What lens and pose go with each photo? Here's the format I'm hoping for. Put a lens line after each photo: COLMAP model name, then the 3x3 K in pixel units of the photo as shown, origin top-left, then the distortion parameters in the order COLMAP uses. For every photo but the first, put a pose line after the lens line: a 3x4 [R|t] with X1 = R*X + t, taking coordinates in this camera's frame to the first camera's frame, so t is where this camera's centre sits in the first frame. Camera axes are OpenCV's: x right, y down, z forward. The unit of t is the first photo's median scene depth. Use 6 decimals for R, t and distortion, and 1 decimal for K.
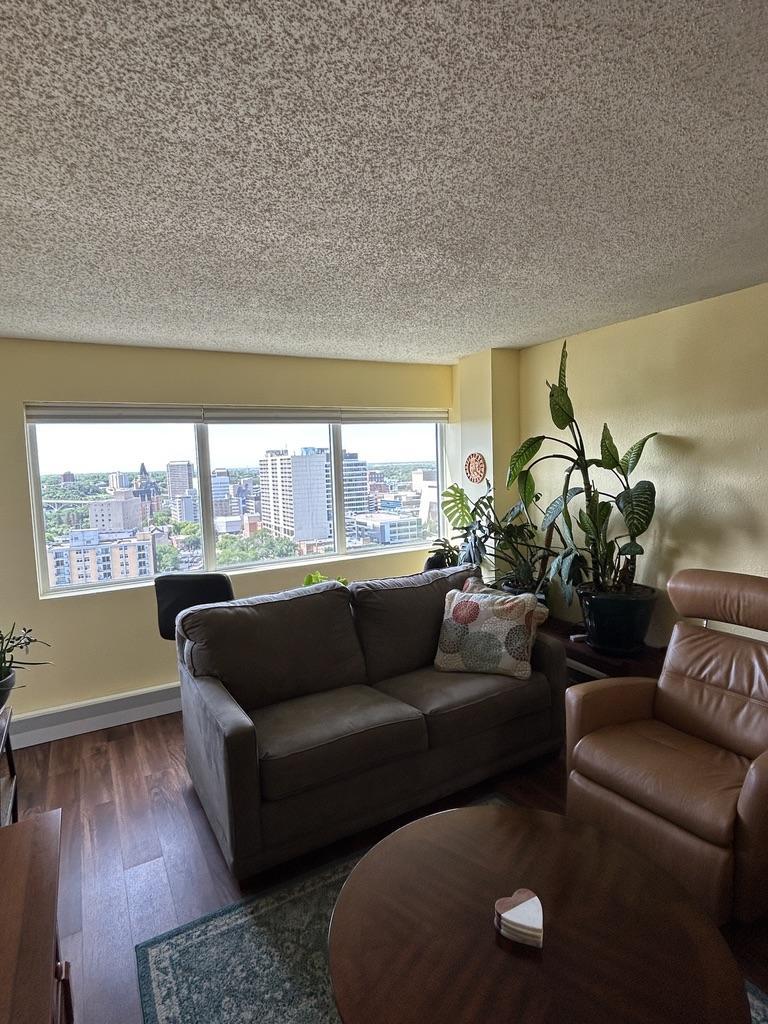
lens RADIAL K [[546.6, 0, 385.0], [0, 546.6, 513.9], [0, 0, 1]] dist [-0.010726, 0.006252]
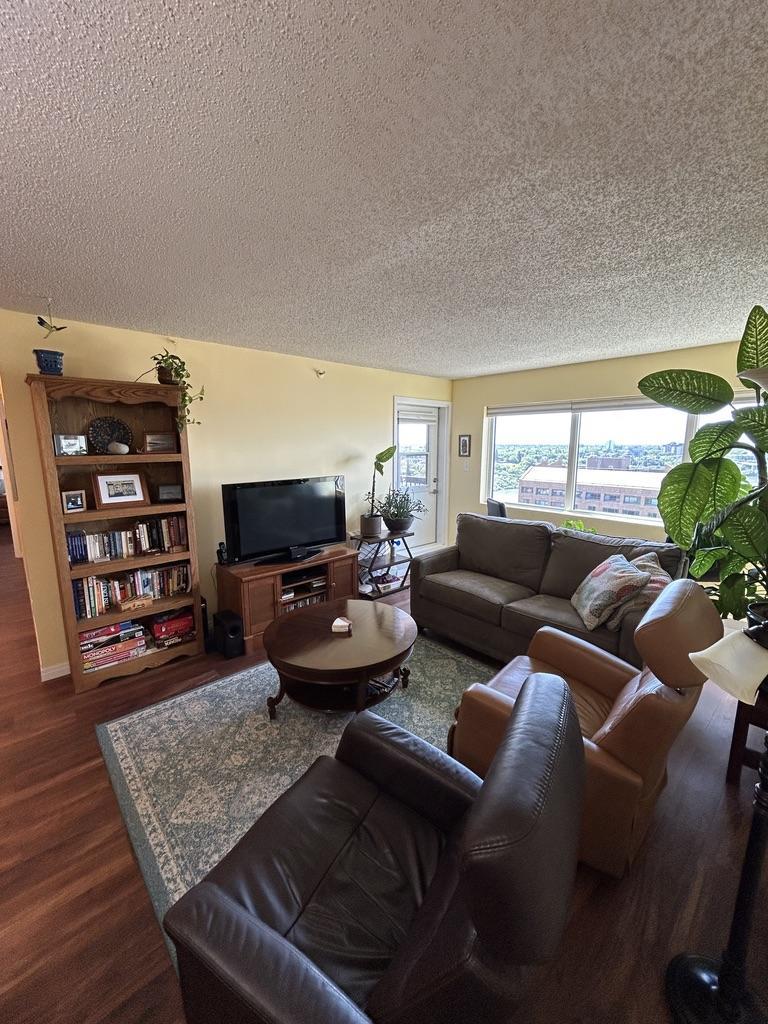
lens RADIAL K [[414.8, 0, 386.0], [0, 414.8, 513.1], [0, 0, 1]] dist [-0.001492, 0.000226]
pose [[0.221137, 0.202880, -0.953907, 0.904813], [-0.115565, 0.976682, 0.180933, -0.056182], [0.968371, 0.070227, 0.239427, 0.313670]]
